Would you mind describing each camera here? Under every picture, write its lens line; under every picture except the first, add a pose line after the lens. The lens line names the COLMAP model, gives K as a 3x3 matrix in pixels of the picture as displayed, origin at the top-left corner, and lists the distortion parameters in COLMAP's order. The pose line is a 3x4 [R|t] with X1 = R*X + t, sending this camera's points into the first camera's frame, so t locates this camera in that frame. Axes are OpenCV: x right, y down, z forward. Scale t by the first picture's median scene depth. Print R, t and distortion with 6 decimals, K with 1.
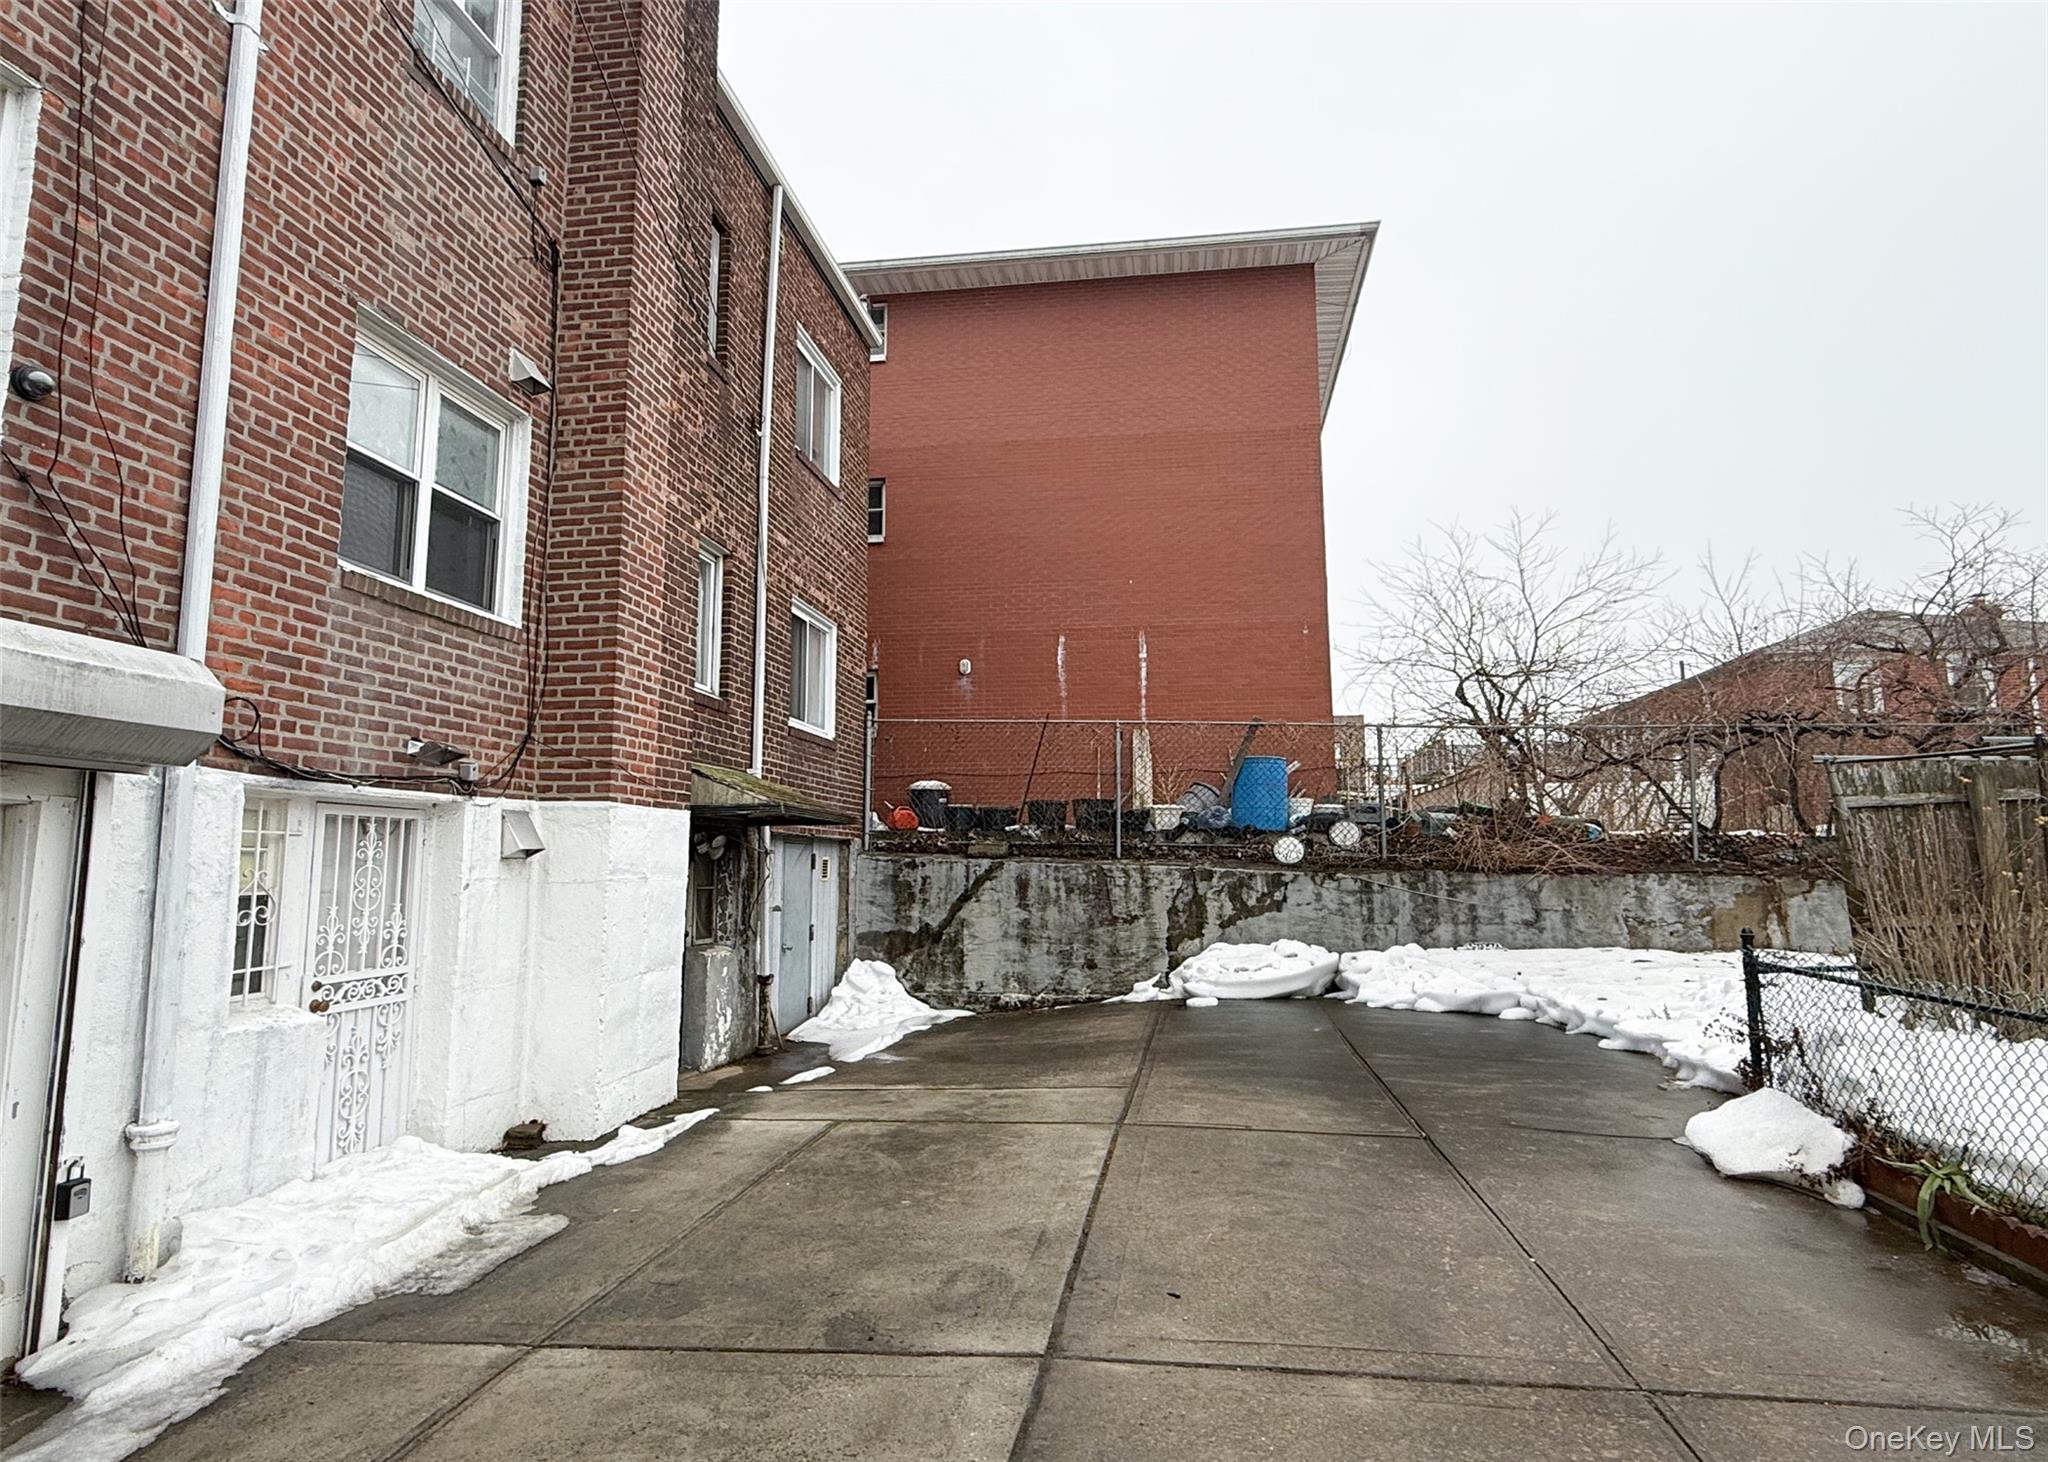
lens RADIAL K [[1147.3, 0, 1024.0], [0, 1147.3, 731.0], [0, 0, 1]] dist [0.002234, 0.000494]
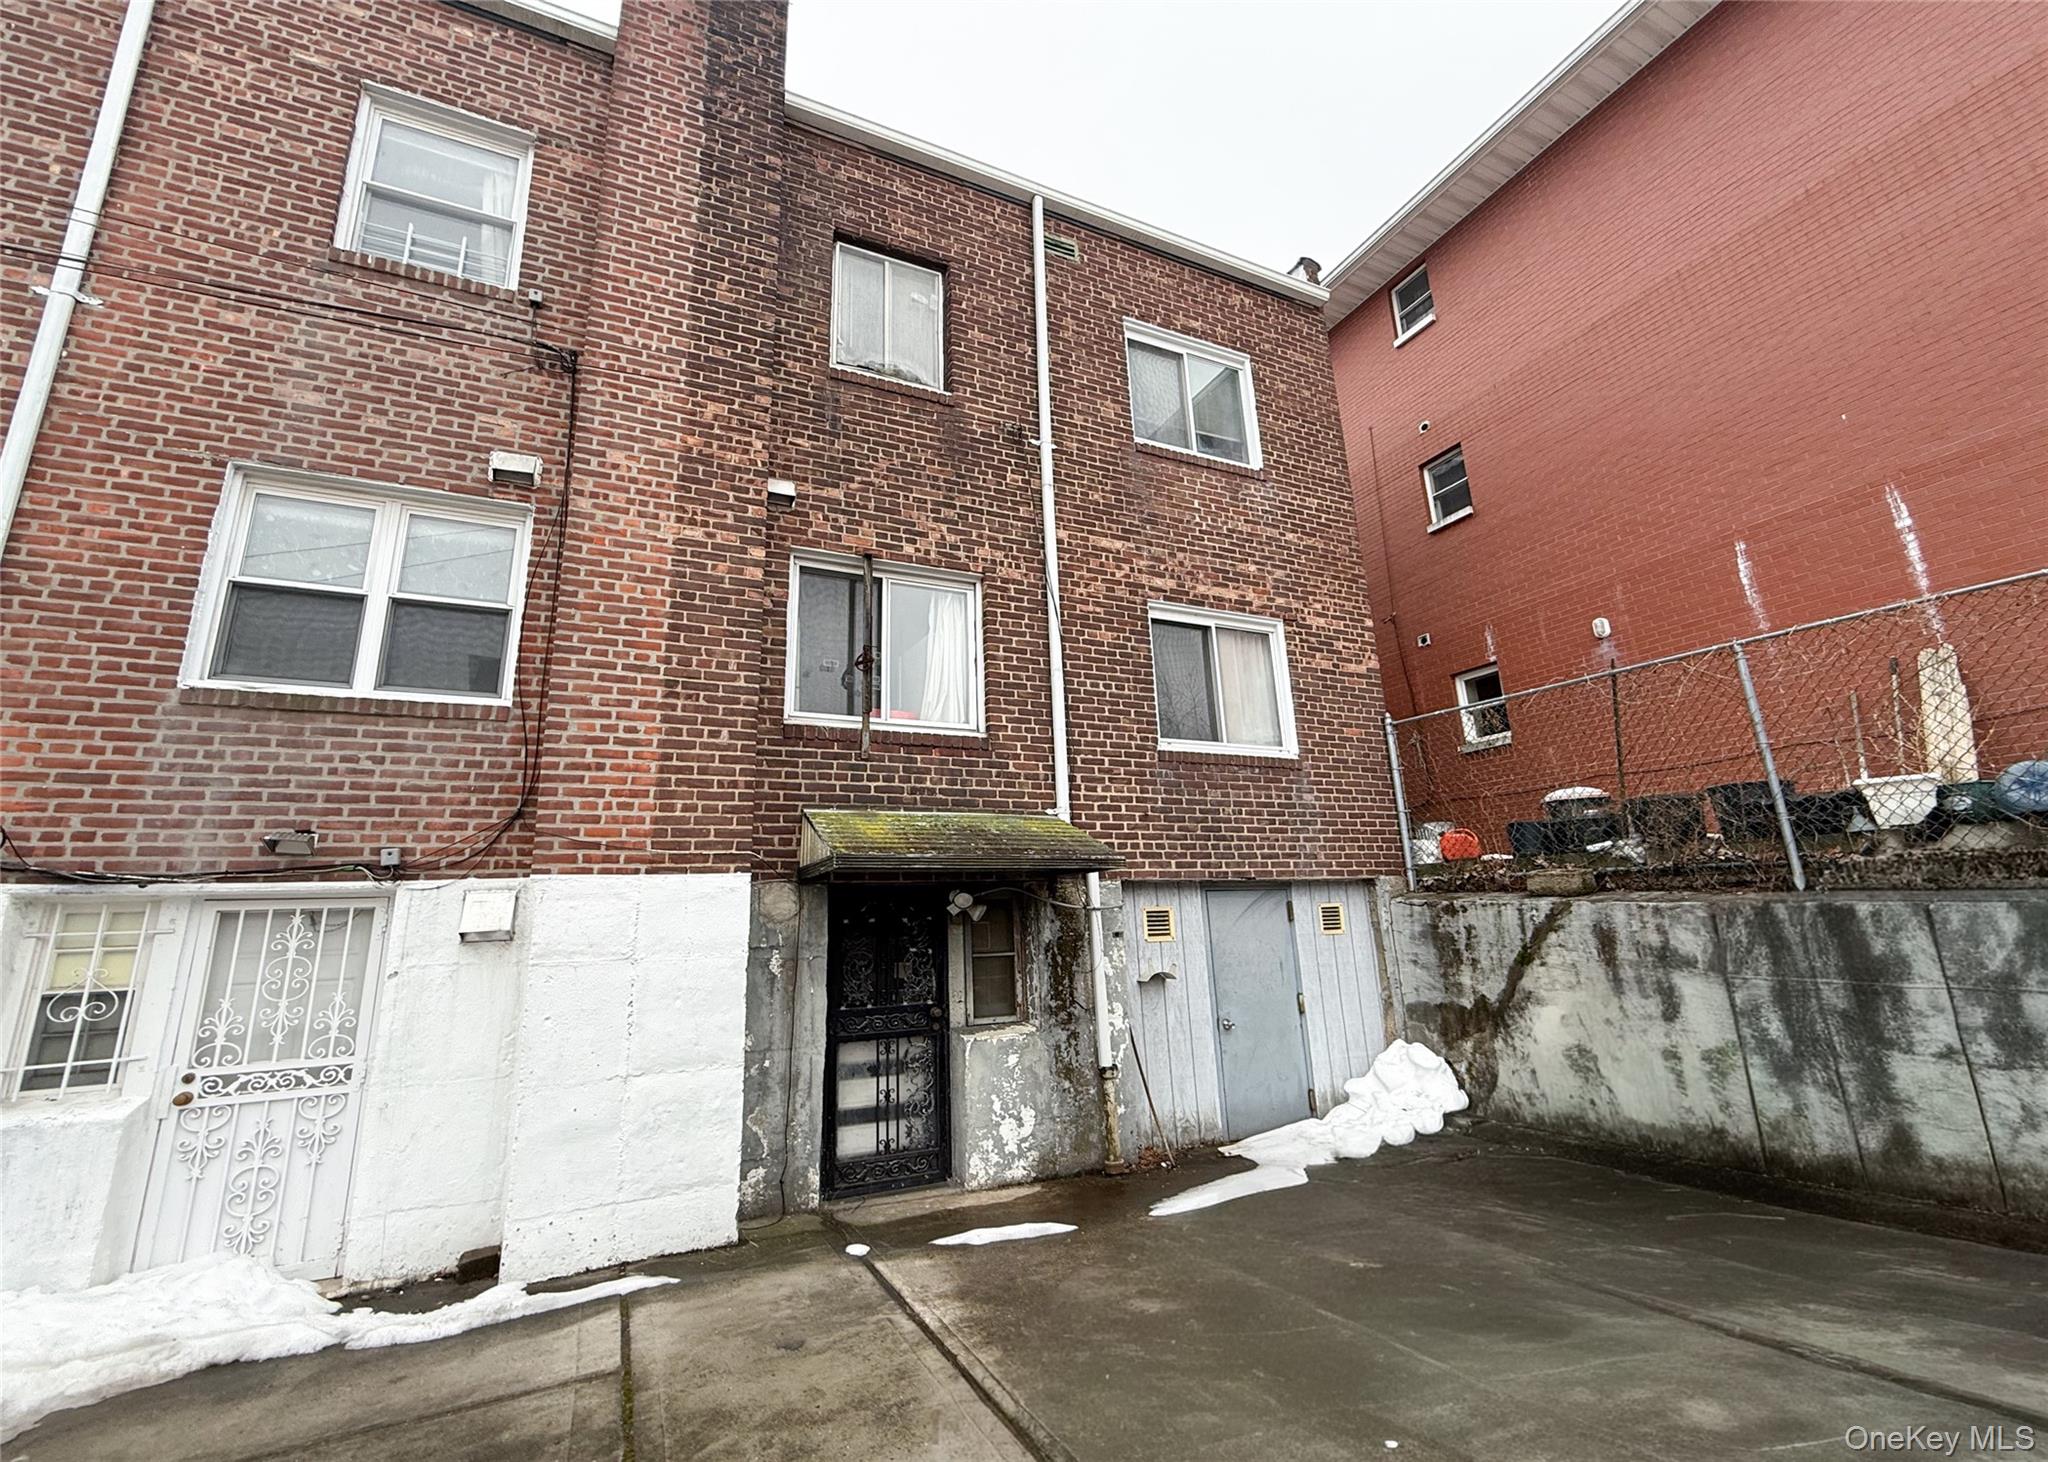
lens RADIAL K [[877.2, 0, 1024.4], [0, 877.2, 688.6], [0, 0, 1]] dist [-0.000437, 0.000195]
pose [[0.573346, -0.225985, -0.787531, 0.232384], [0.129378, 0.974121, -0.185337, 0.052506], [0.809034, 0.004373, 0.587746, 0.493724]]
